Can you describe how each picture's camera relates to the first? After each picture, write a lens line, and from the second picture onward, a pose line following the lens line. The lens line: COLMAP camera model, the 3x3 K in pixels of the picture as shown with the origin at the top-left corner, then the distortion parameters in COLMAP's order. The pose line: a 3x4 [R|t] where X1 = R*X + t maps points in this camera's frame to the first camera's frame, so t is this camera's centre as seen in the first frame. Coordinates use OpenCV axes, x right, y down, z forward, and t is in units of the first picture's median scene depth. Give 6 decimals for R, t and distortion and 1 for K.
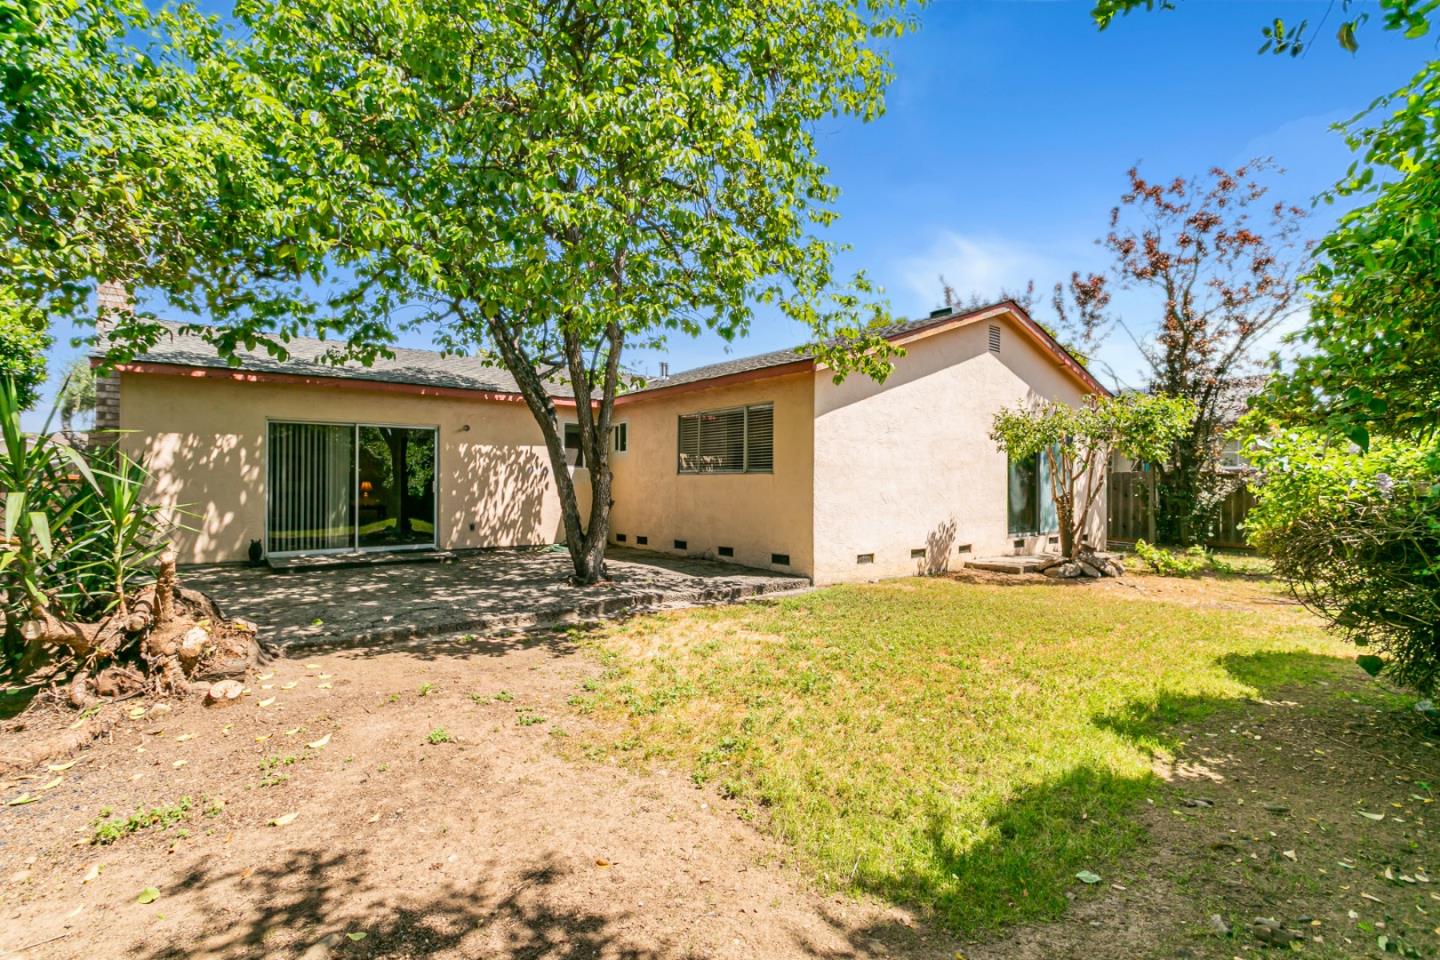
lens RADIAL K [[692.1, 0, 723.0], [0, 692.1, 479.8], [0, 0, 1]] dist [-0.003367, 0.000236]
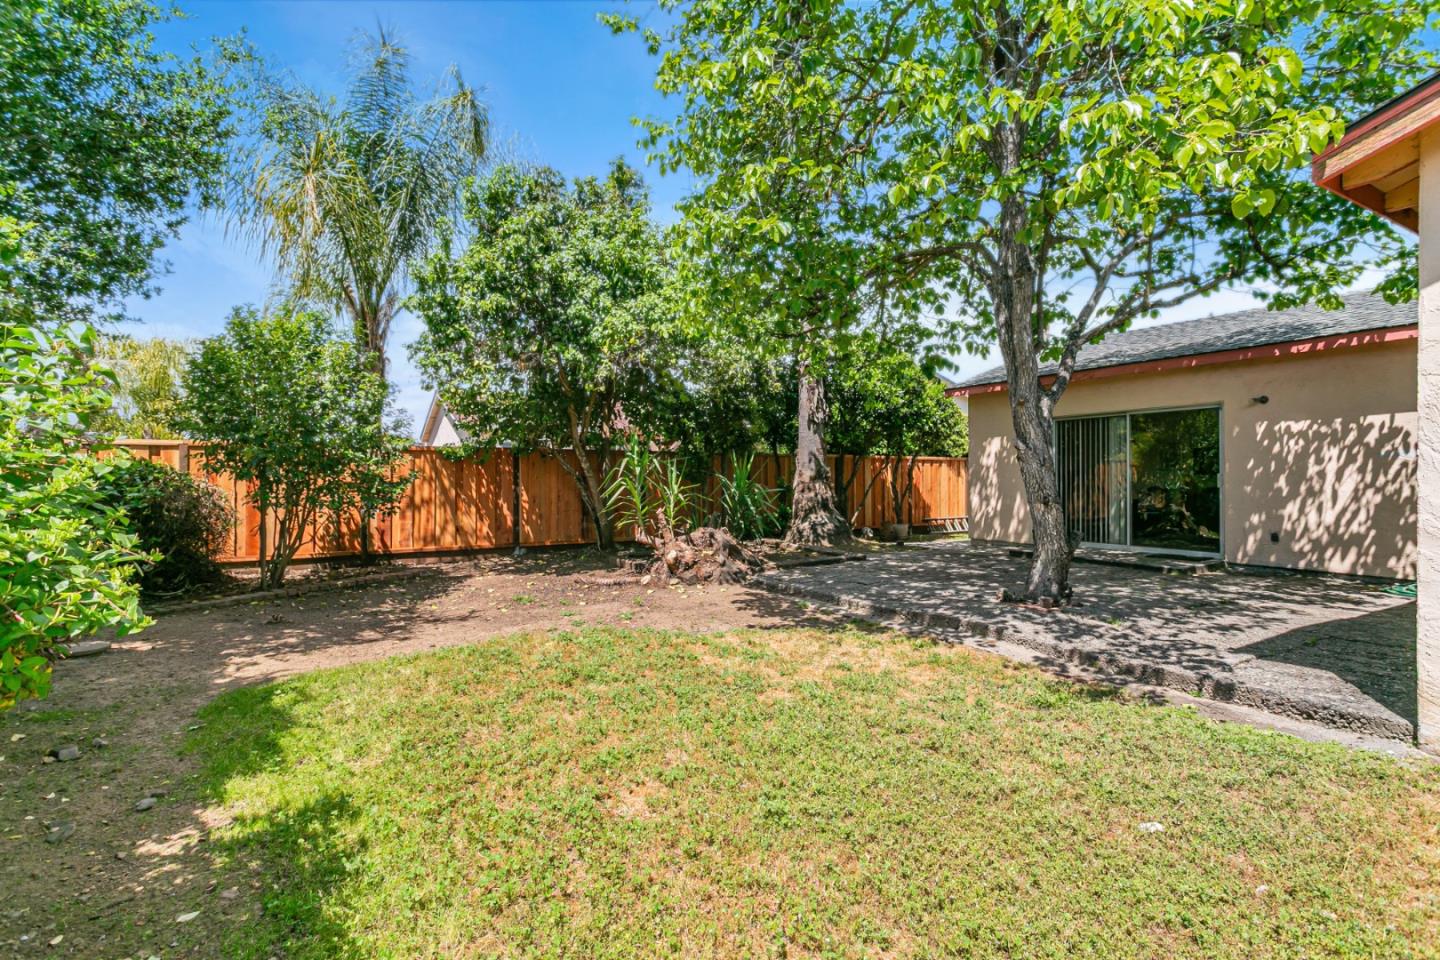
lens RADIAL K [[692.1, 0, 723.2], [0, 692.1, 477.4], [0, 0, 1]] dist [-0.003367, 0.000236]
pose [[-0.145040, -0.005077, -0.989413, 0.417208], [-0.001357, 0.999987, -0.004932, 0.010688], [0.989425, 0.000628, -0.145045, 0.527907]]
